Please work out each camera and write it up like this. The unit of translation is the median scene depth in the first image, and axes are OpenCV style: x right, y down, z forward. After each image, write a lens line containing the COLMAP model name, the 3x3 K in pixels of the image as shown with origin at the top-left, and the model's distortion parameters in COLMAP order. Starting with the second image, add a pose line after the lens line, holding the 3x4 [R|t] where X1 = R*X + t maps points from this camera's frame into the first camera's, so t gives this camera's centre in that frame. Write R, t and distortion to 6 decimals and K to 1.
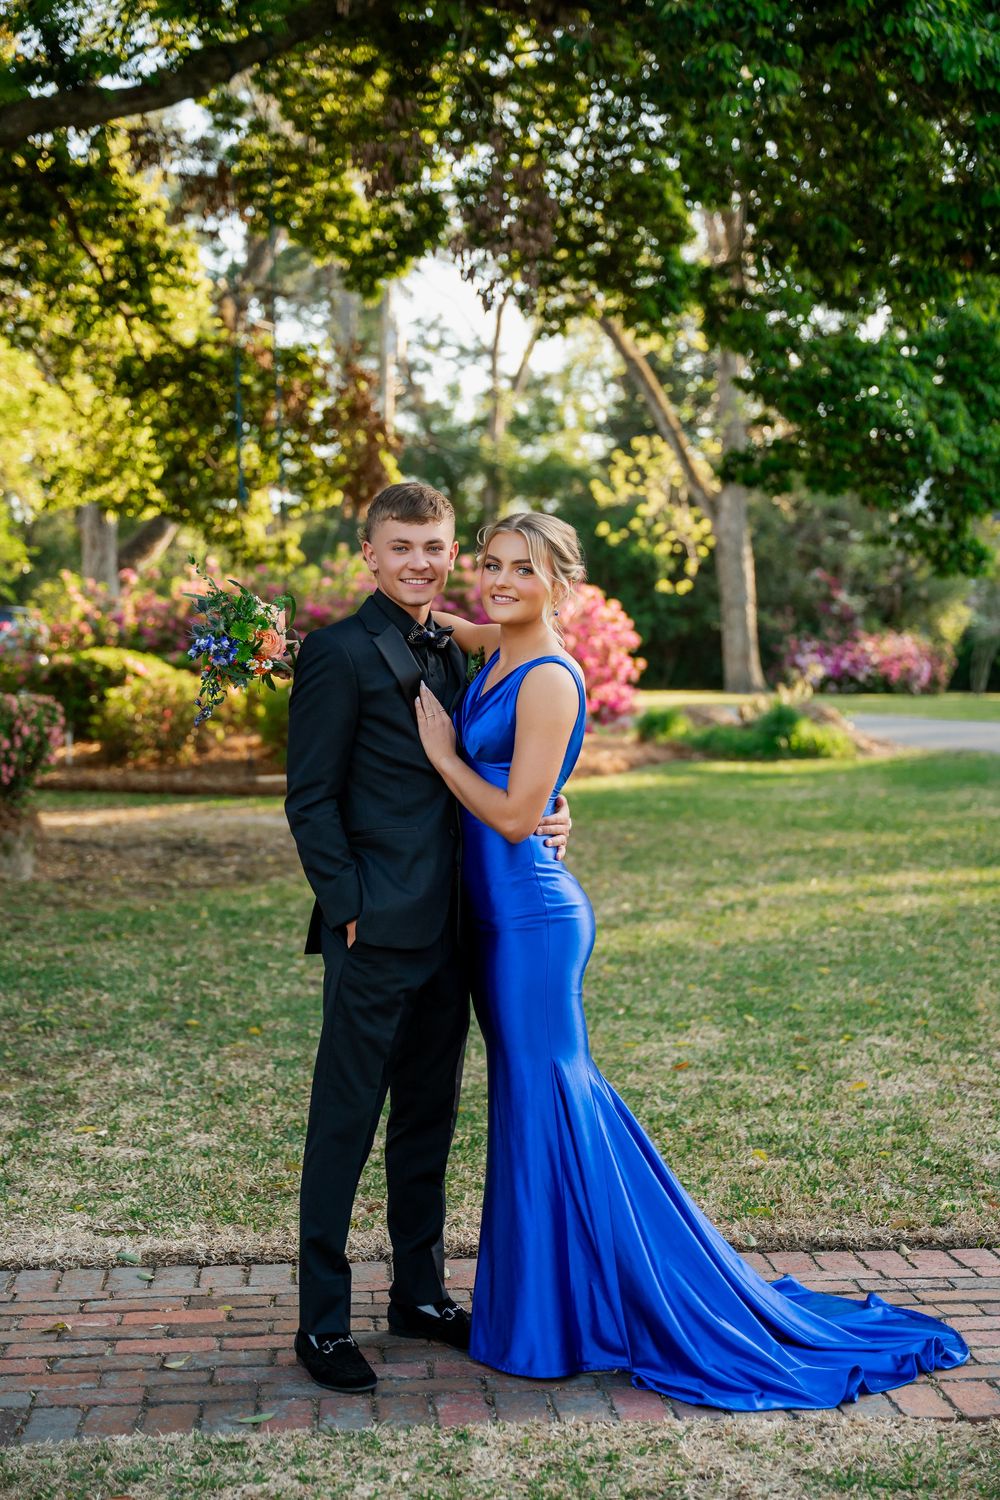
lens RADIAL K [[2322.1, 0, 537.5], [0, 2322.1, 752.5], [0, 0, 1]] dist [0.003043, 0.049775]
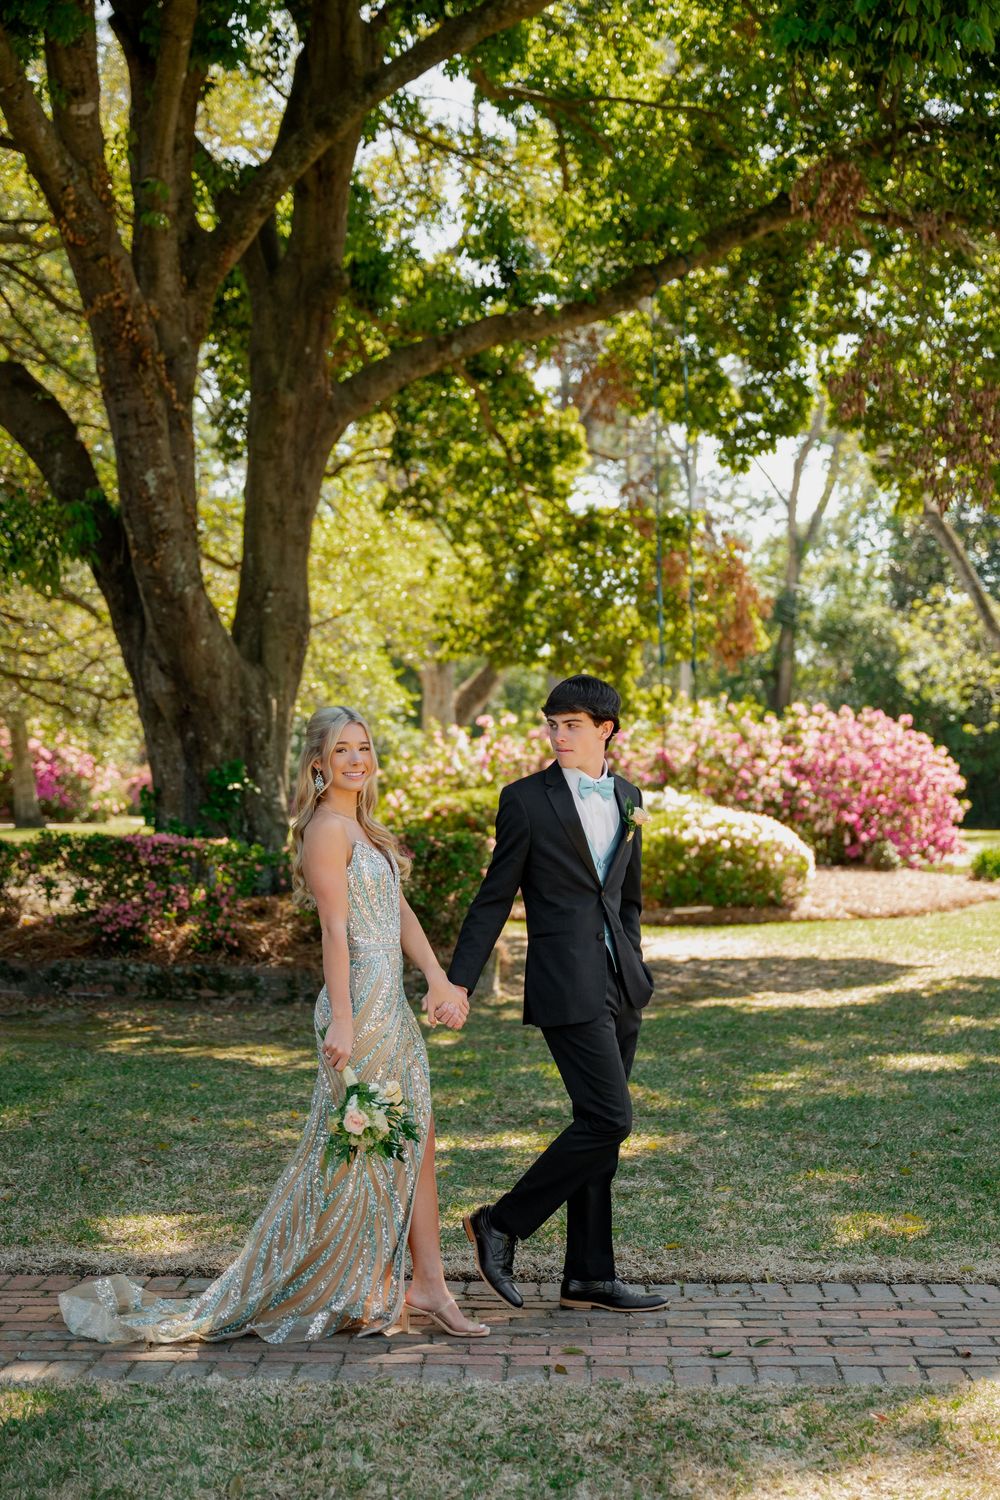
lens RADIAL K [[2322.1, 0, 537.5], [0, 2322.1, 752.5], [0, 0, 1]] dist [0.003043, 0.049775]
pose [[0.995129, 0.003861, -0.098509, -0.059867], [-0.009492, 0.998343, -0.056751, -0.000662], [0.098126, 0.057410, 0.993517, -0.095195]]
